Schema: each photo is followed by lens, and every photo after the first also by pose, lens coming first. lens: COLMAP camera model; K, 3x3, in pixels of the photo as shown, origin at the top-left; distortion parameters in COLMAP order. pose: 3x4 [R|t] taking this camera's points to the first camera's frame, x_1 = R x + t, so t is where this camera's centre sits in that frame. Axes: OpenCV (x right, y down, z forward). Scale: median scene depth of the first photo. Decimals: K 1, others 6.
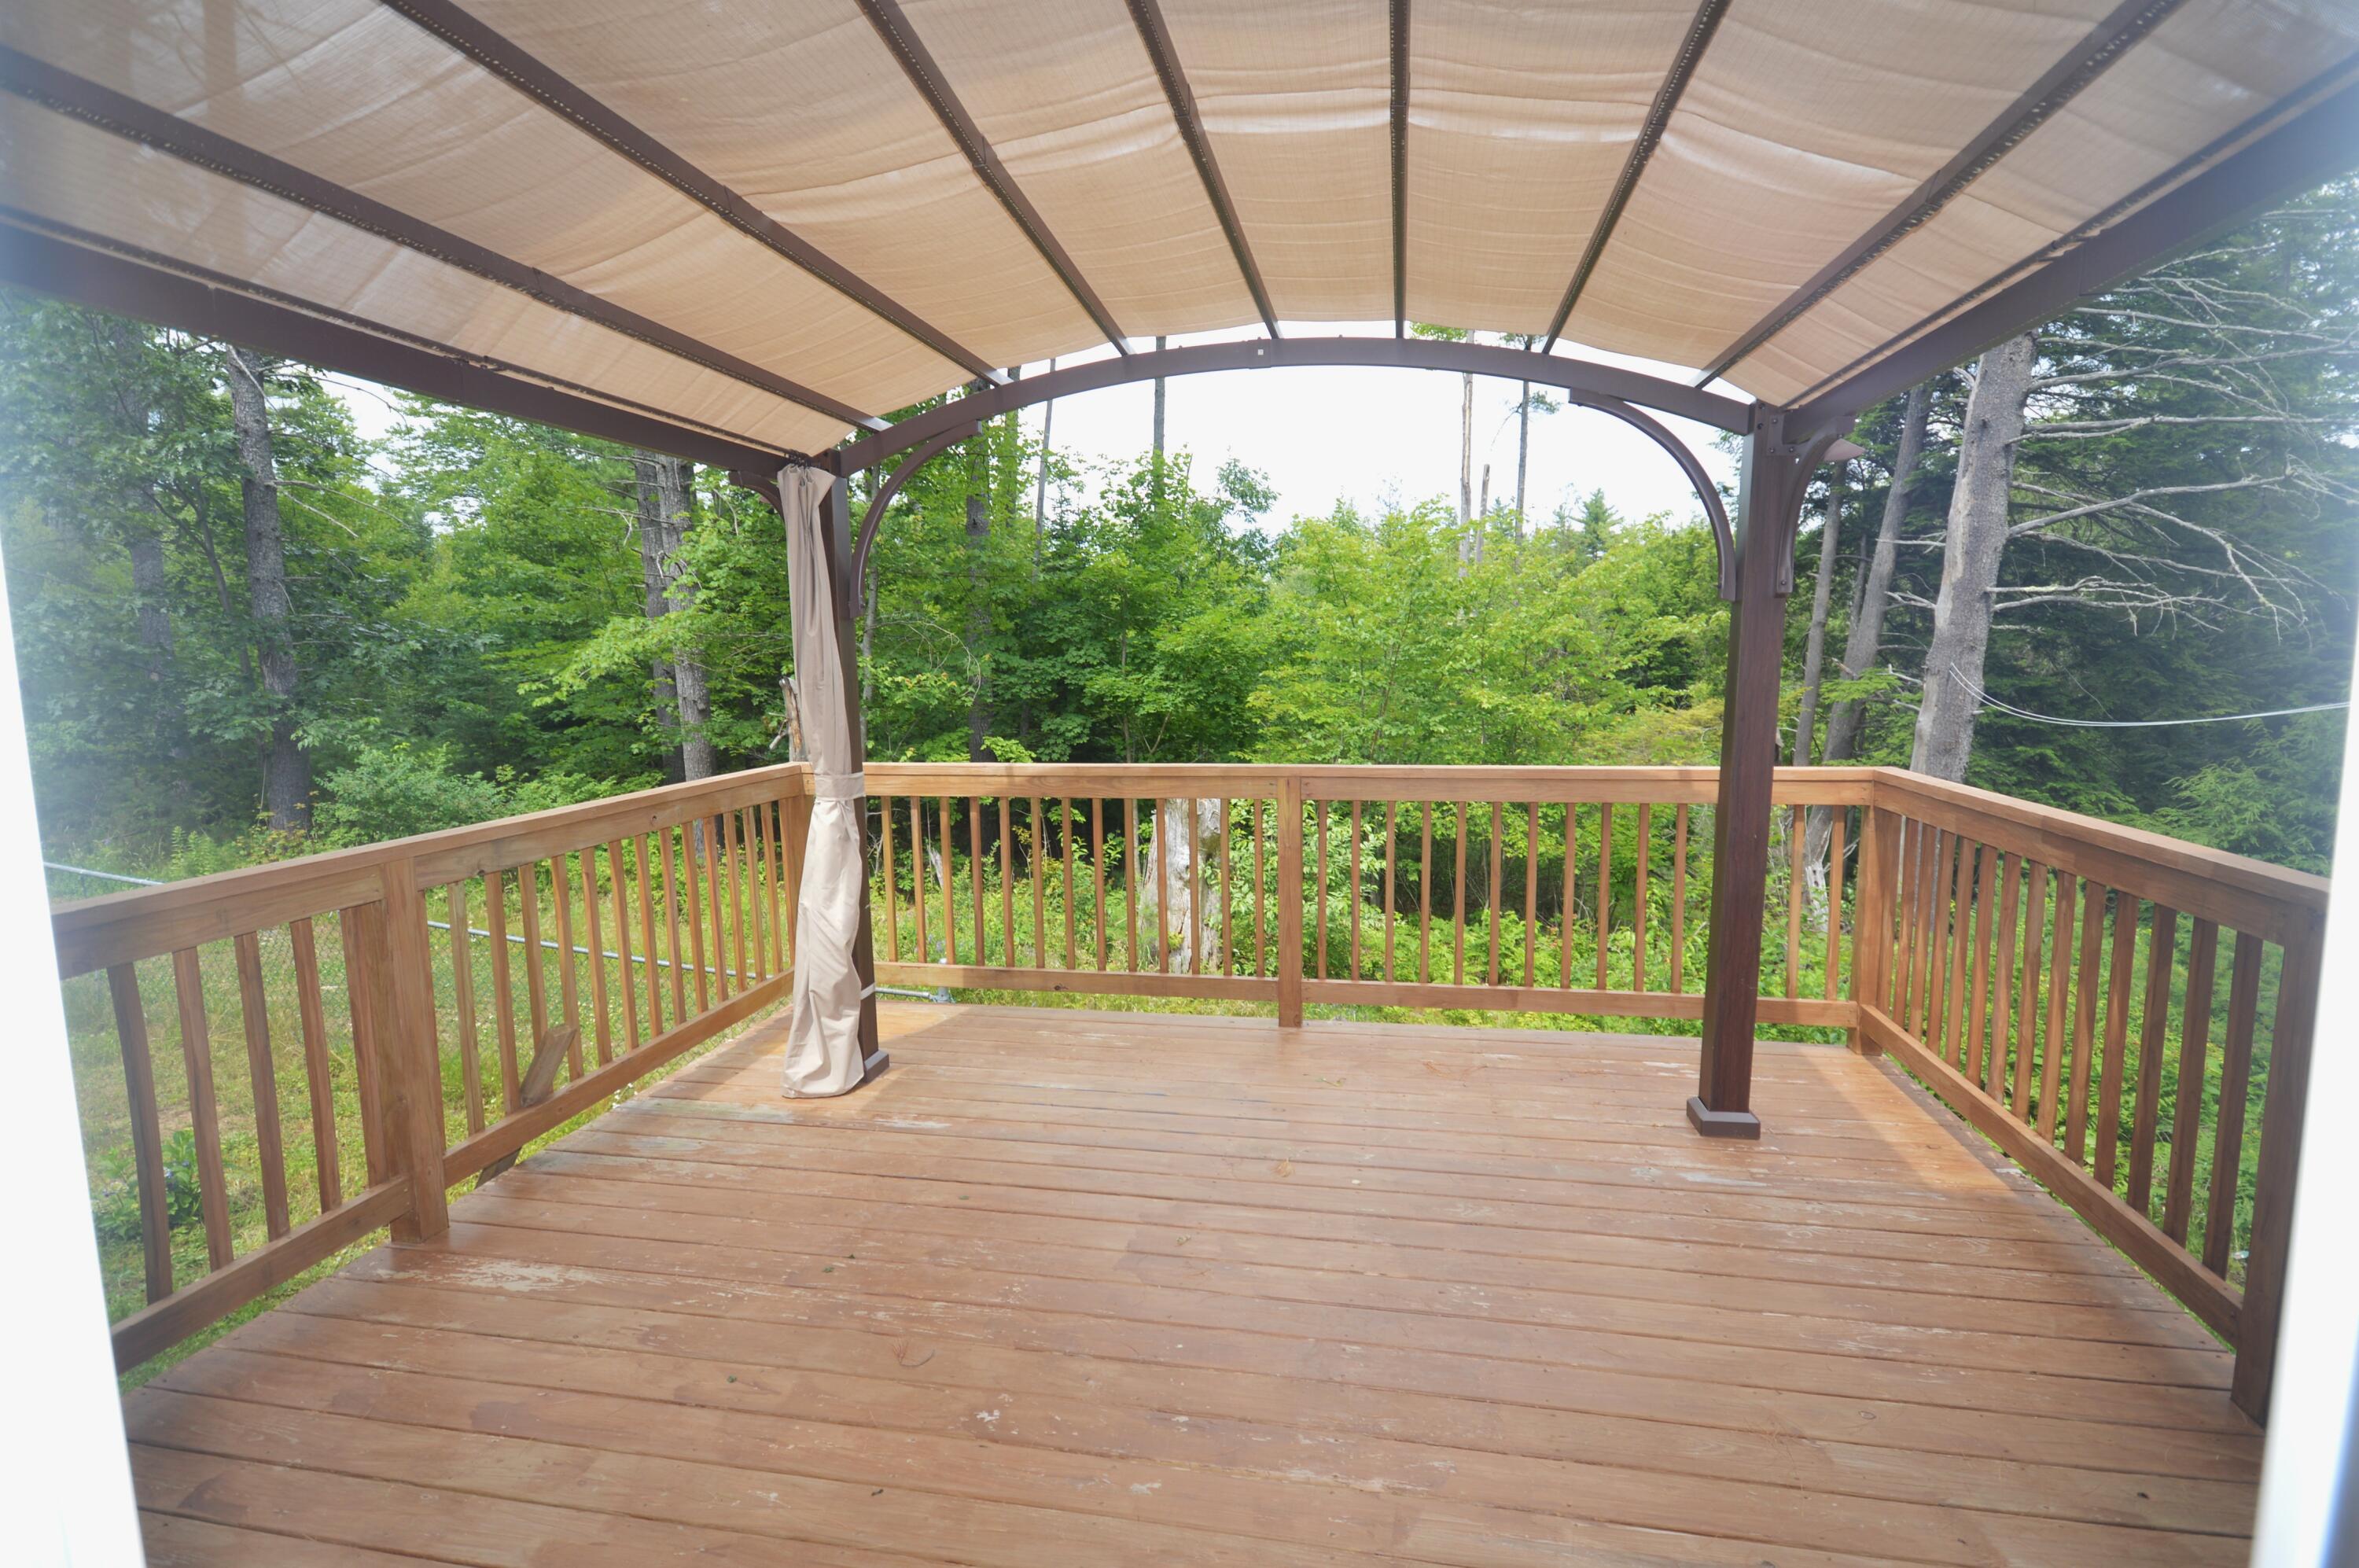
lens RADIAL K [[1145.7, 0, 1177.1], [0, 1145.7, 791.0], [0, 0, 1]] dist [0.017688, 0.001136]
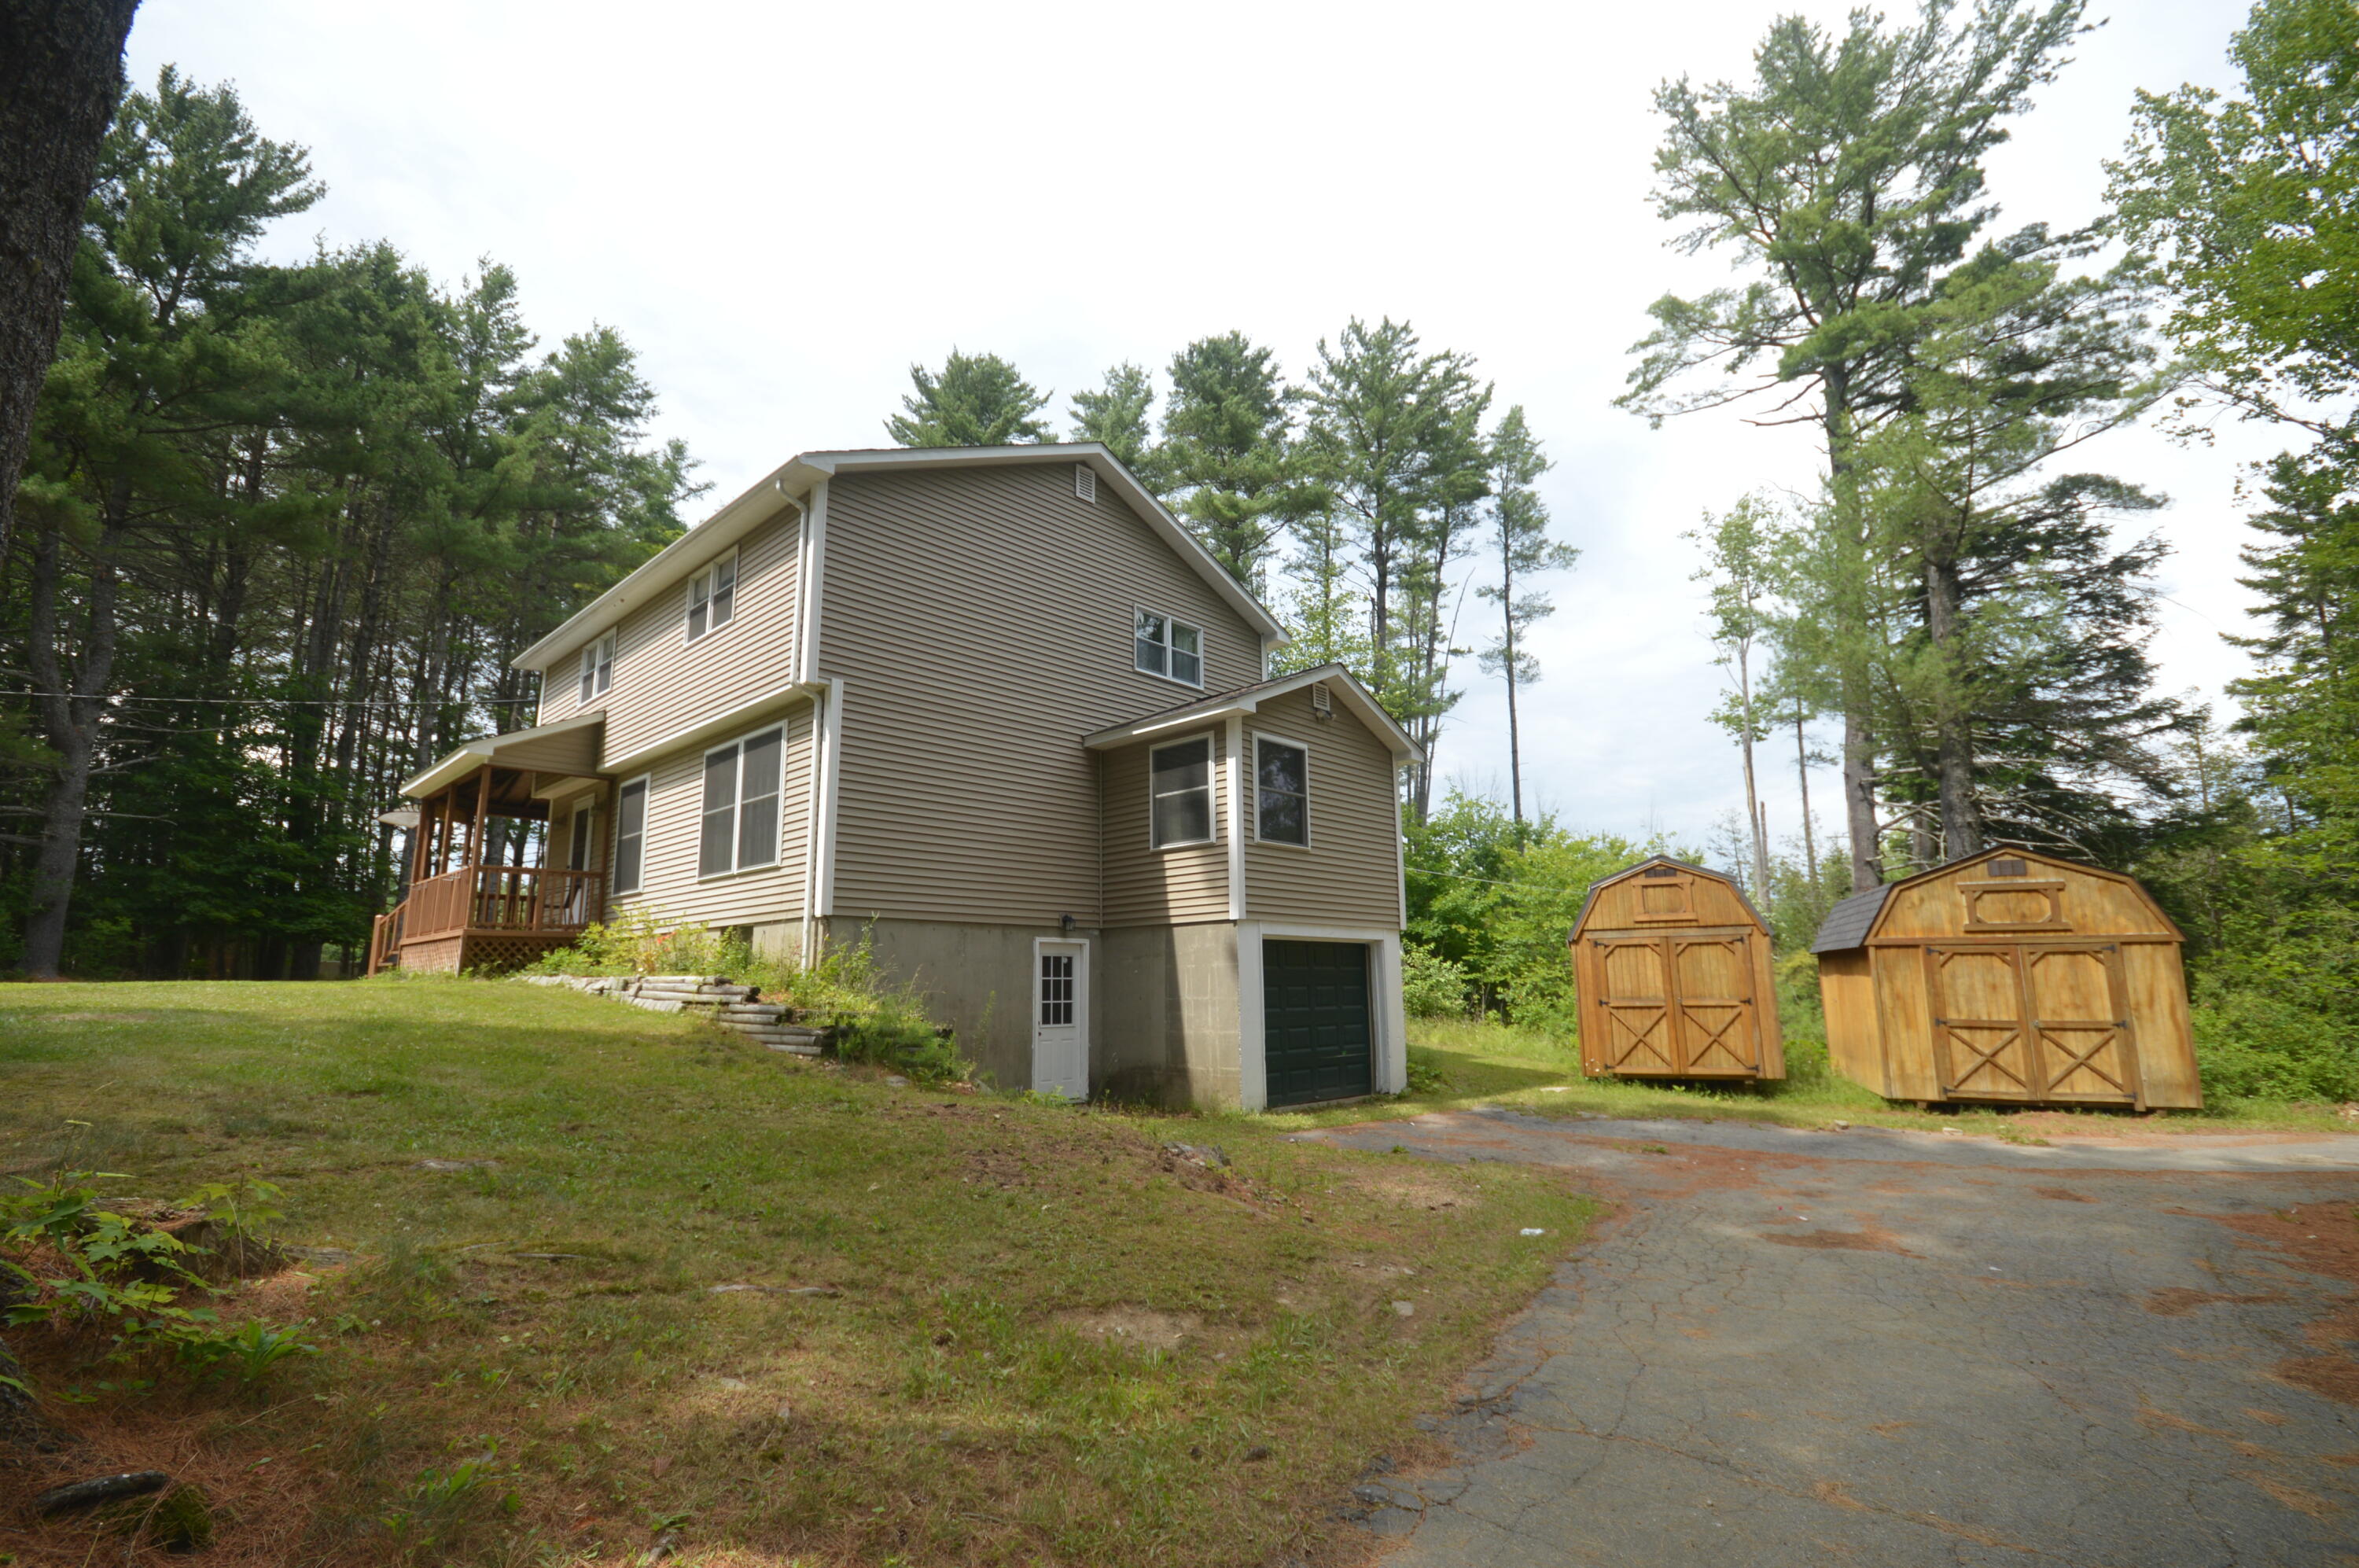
lens RADIAL K [[1049.4, 0, 1183.6], [0, 1049.4, 794.5], [0, 0, 1]] dist [0.001988, -0.000415]
pose [[0.842952, -0.090192, -0.530374, 0.715291], [-0.074912, 0.956565, -0.281728, 0.283948], [0.532747, 0.277215, 0.799583, -0.957351]]
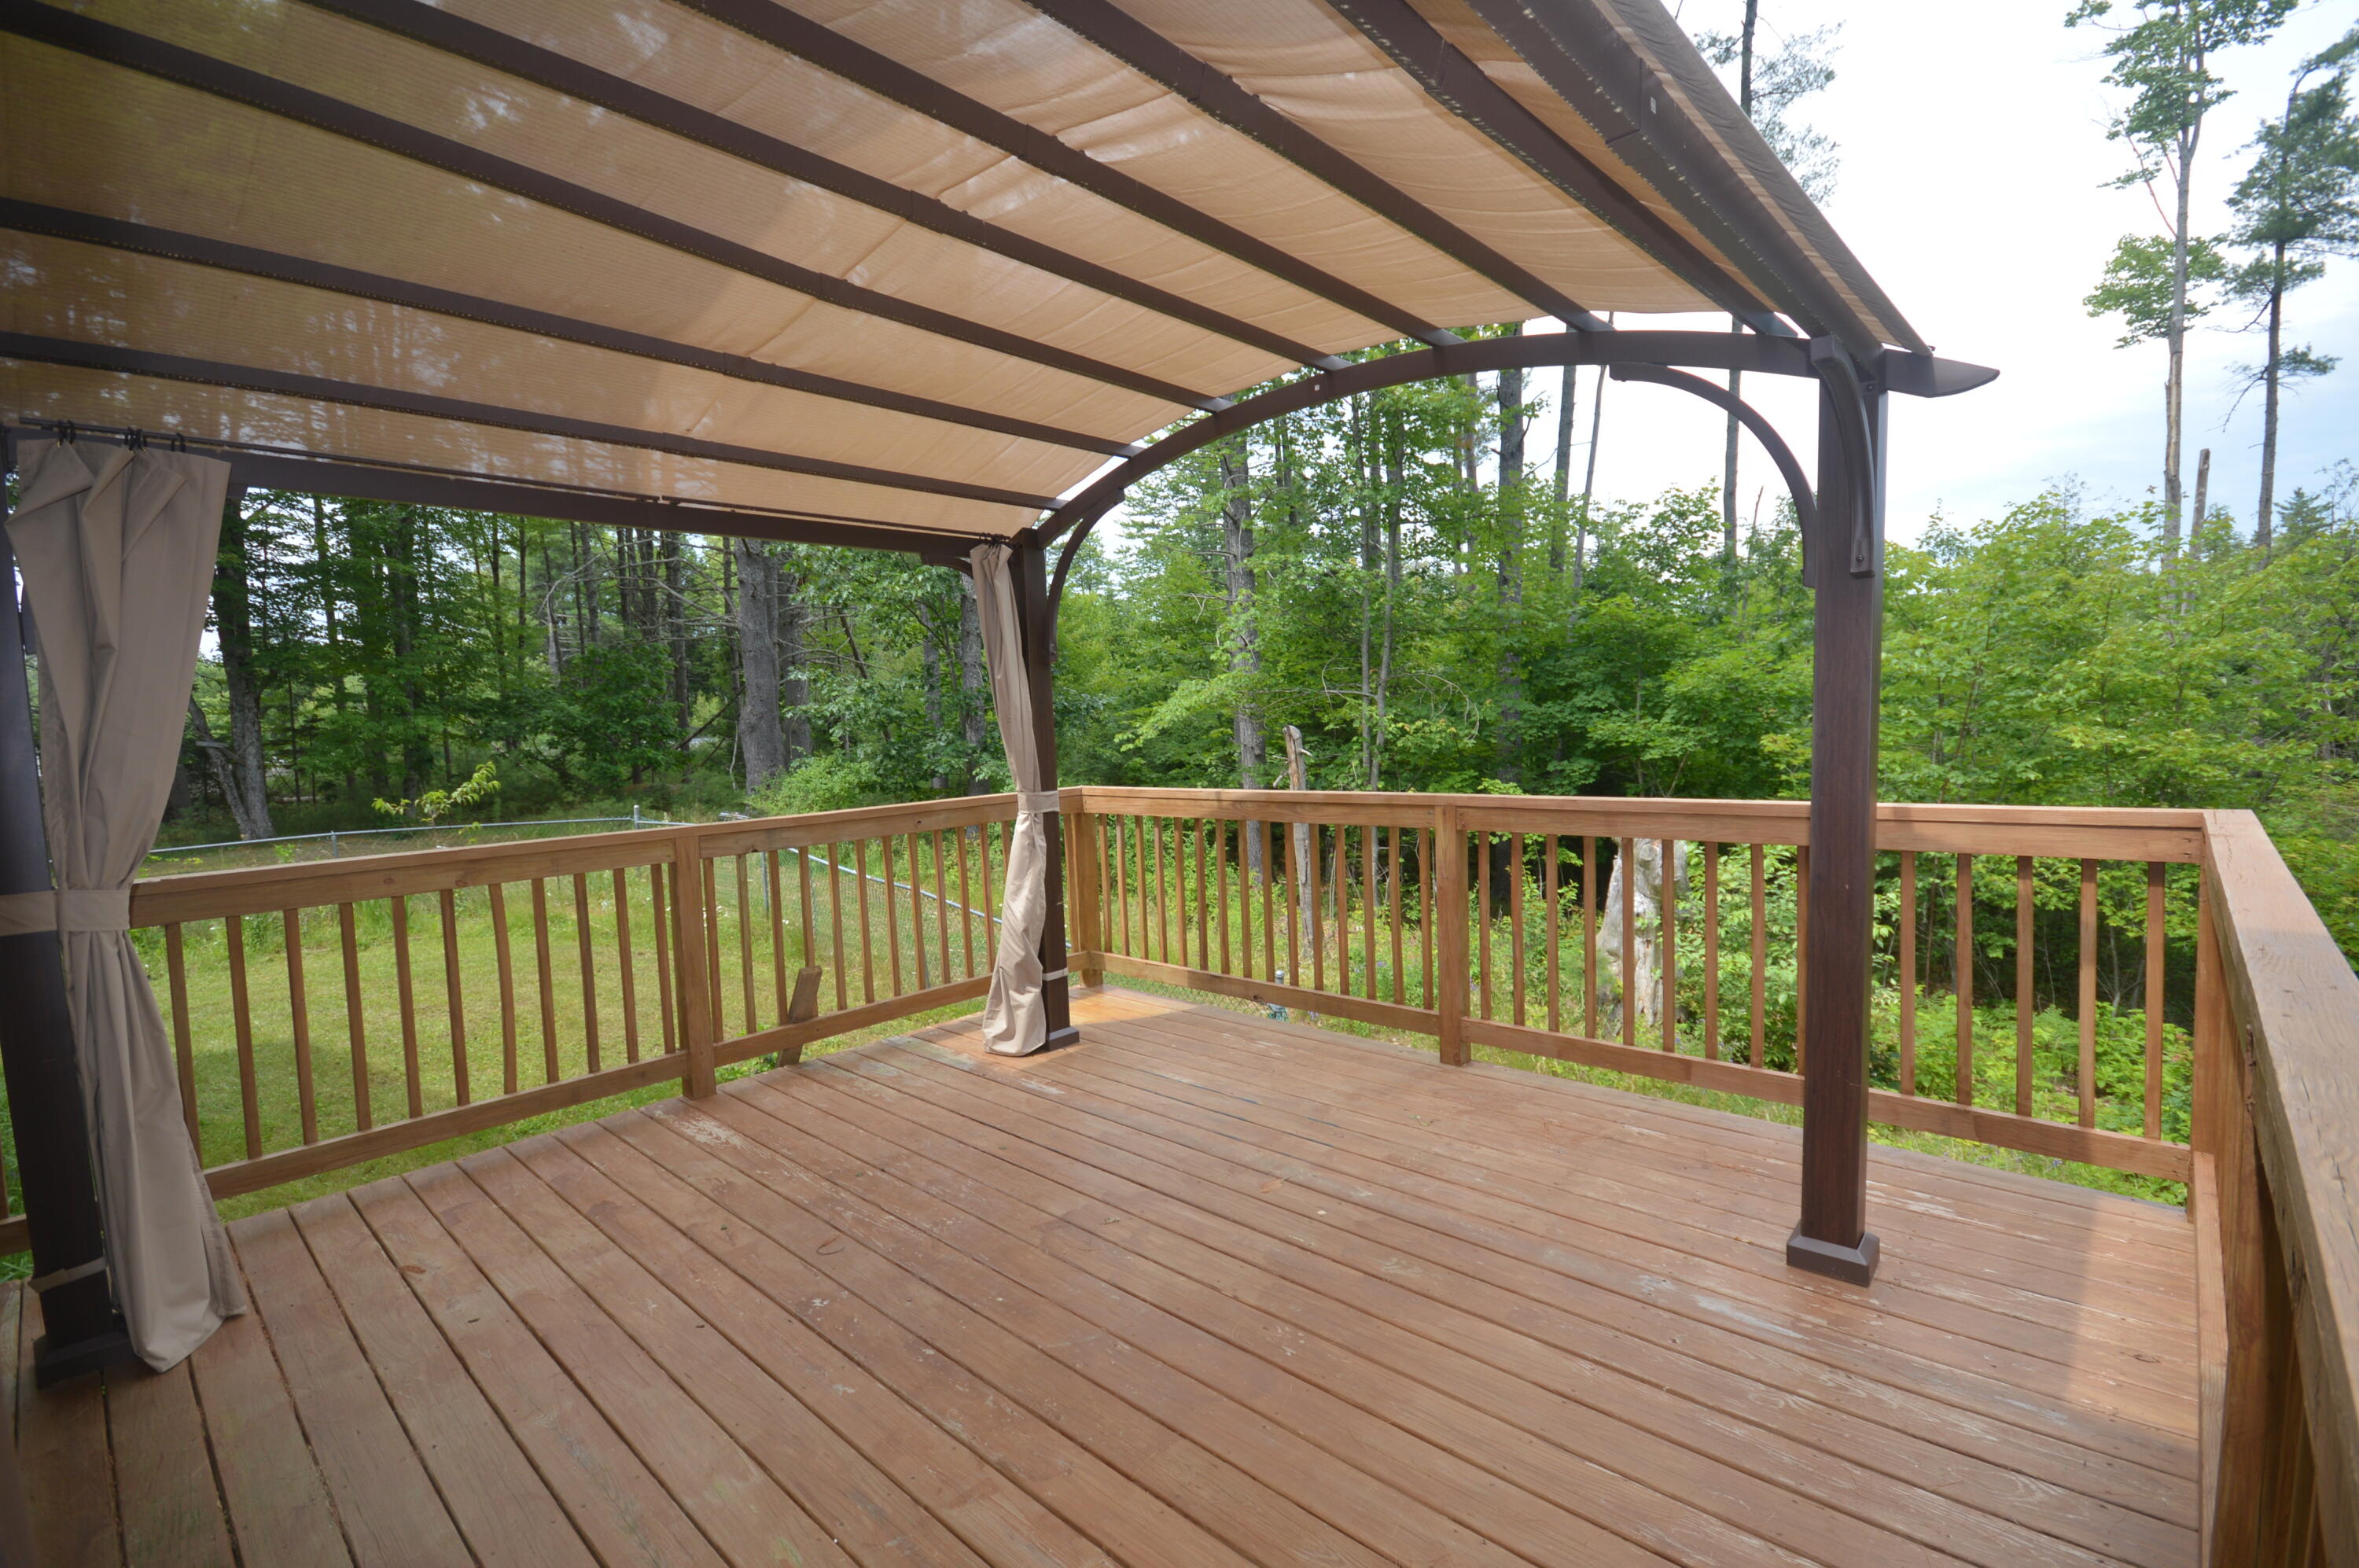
lens RADIAL K [[1049.4, 0, 1175.6], [0, 1049.4, 792.9], [0, 0, 1]] dist [0.001988, -0.000415]
pose [[0.847371, 0.018943, -0.530664, 0.113603], [-0.039570, 0.998838, -0.027529, 0.002996], [0.529526, 0.044326, 0.847135, 0.036357]]
